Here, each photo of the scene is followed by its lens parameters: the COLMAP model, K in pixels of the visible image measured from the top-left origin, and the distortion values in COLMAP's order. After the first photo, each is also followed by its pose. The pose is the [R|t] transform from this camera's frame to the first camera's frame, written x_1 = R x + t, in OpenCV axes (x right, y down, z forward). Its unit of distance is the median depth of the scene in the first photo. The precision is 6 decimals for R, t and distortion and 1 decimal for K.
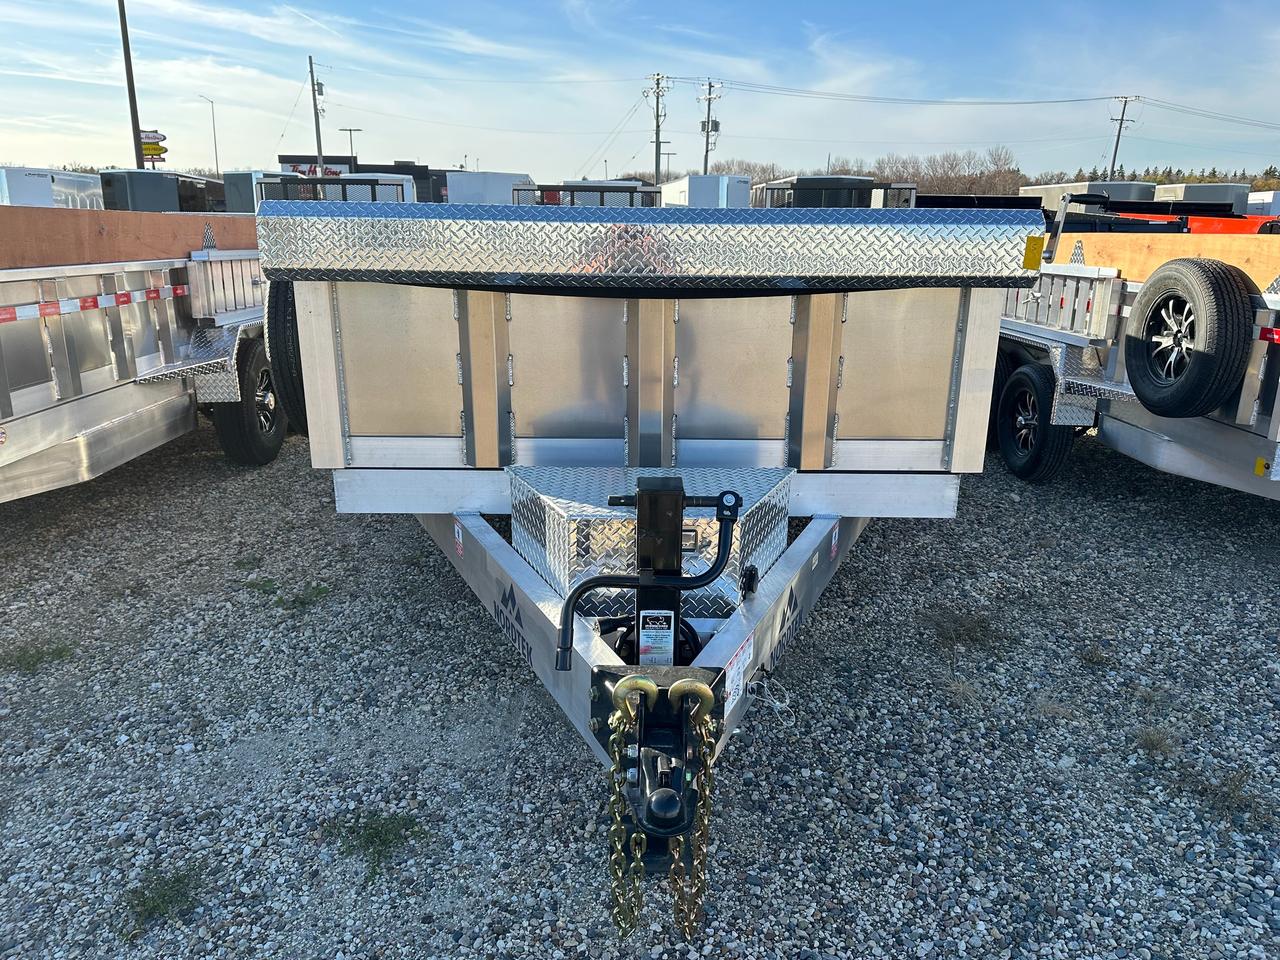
lens RADIAL K [[915.8, 0, 640.0], [0, 915.8, 480.0], [0, 0, 1]] dist [0.039224, -0.060391]
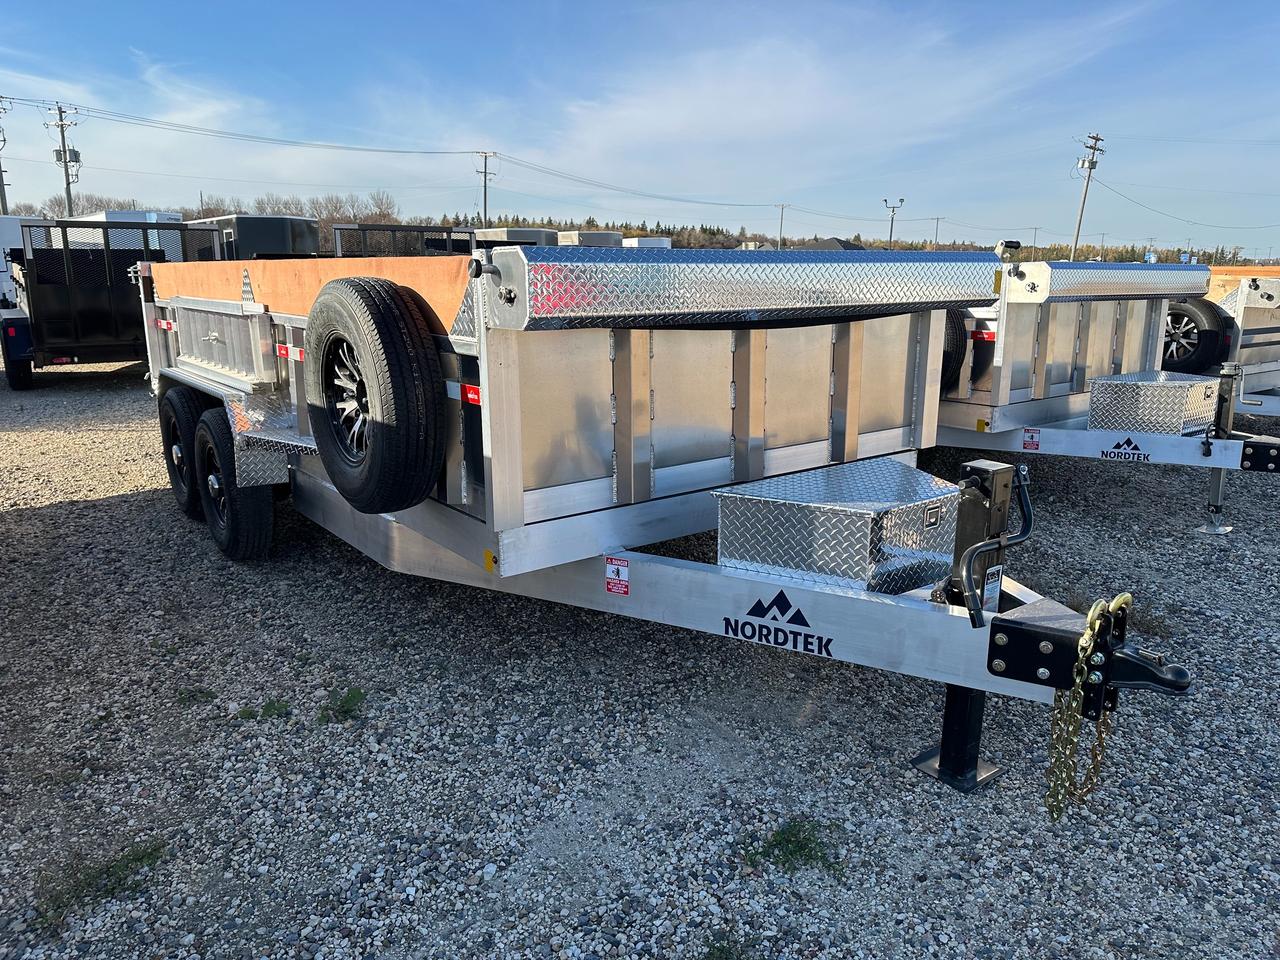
lens RADIAL K [[915.8, 0, 640.0], [0, 915.8, 480.0], [0, 0, 1]] dist [0.039224, -0.060391]
pose [[0.795881, -0.146770, 0.587394, -0.558660], [0.170999, 0.985165, 0.014468, -0.038387], [-0.580804, 0.088929, 0.809172, 0.126471]]
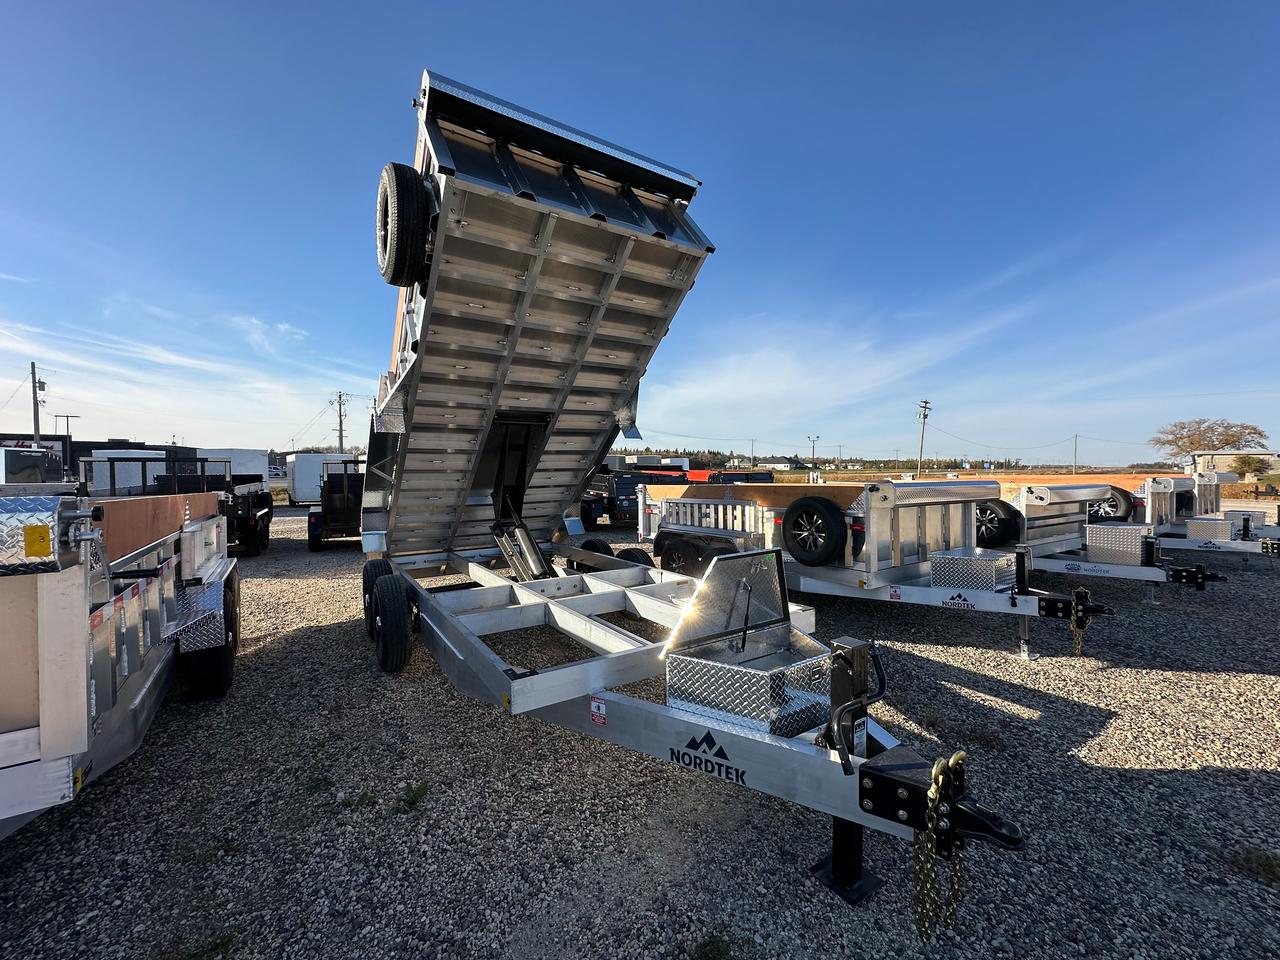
lens RADIAL K [[516.5, 0, 636.9], [0, 516.5, 478.7], [0, 0, 1]] dist [-0.012556, 0.003561]
pose [[0.839492, -0.026839, 0.542709, -0.430417], [0.166479, 0.963451, -0.209873, -0.081054], [-0.517241, 0.266537, 0.813277, 0.159050]]
